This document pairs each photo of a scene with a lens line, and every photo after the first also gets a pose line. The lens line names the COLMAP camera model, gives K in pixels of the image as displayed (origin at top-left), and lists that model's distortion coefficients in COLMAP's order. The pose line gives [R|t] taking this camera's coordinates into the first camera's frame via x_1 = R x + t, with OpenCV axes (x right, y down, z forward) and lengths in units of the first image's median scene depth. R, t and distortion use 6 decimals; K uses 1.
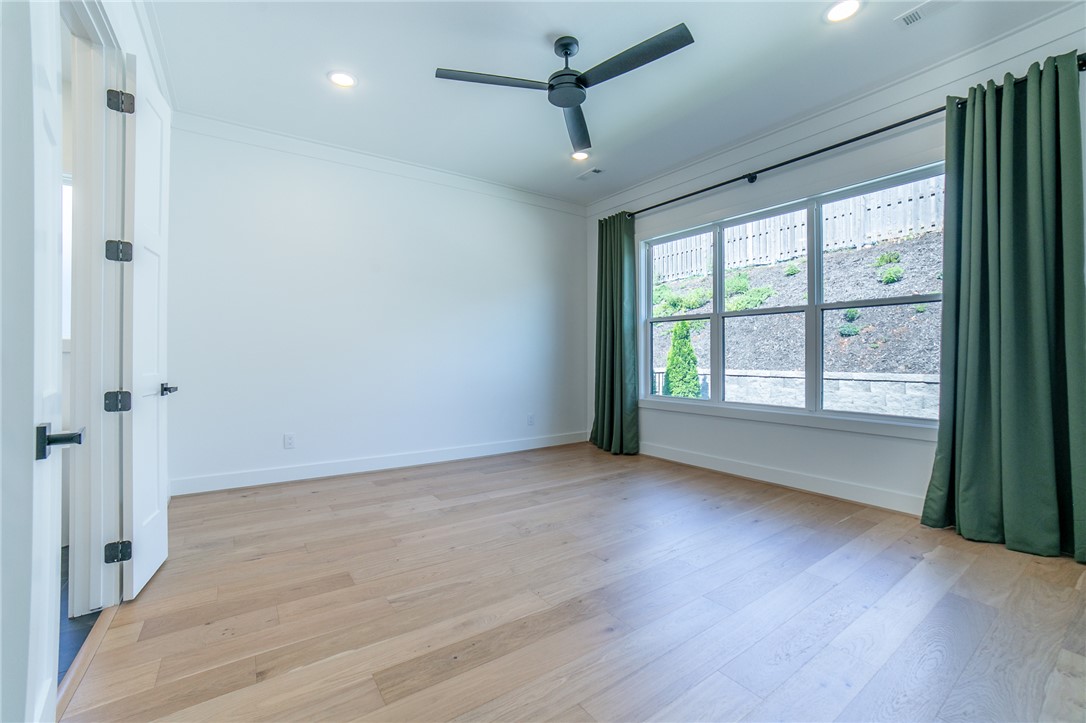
lens RADIAL K [[429.9, 0, 532.1], [0, 429.9, 353.6], [0, 0, 1]] dist [-0.080063, 0.031794]
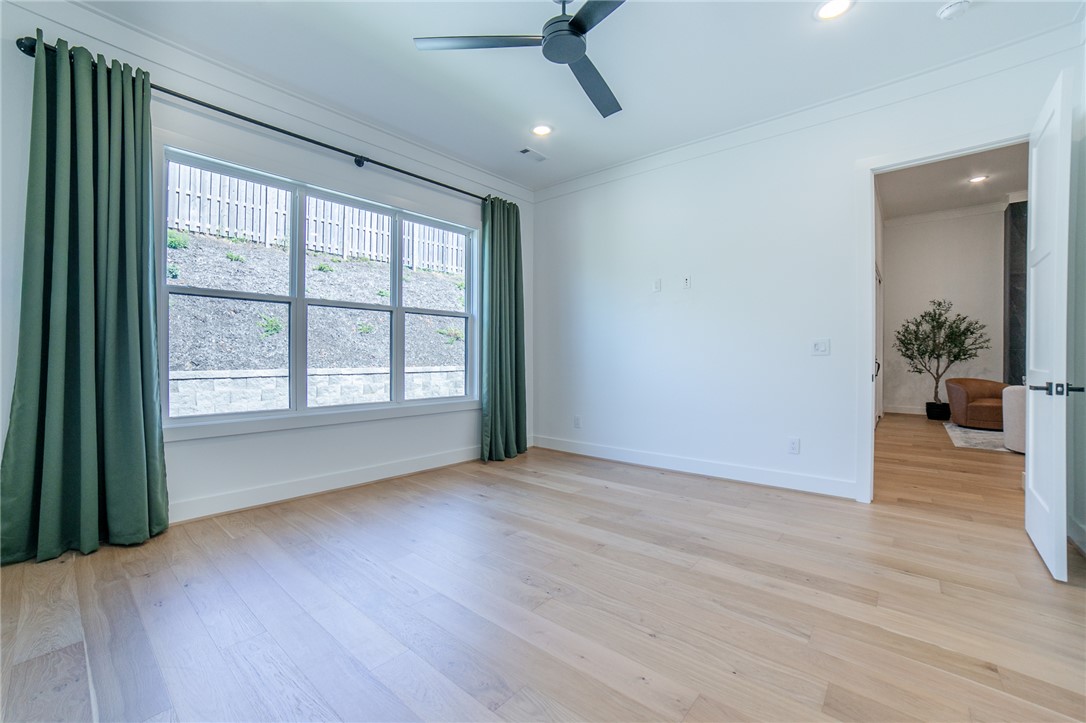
lens RADIAL K [[447.8, 0, 532.9], [0, 447.8, 356.9], [0, 0, 1]] dist [-0.086981, 0.036879]
pose [[-0.231849, -0.003381, 0.972746, -0.598984], [-0.012255, 0.999925, 0.000555, 0.011236], [-0.972675, -0.011792, -0.231873, 0.991952]]
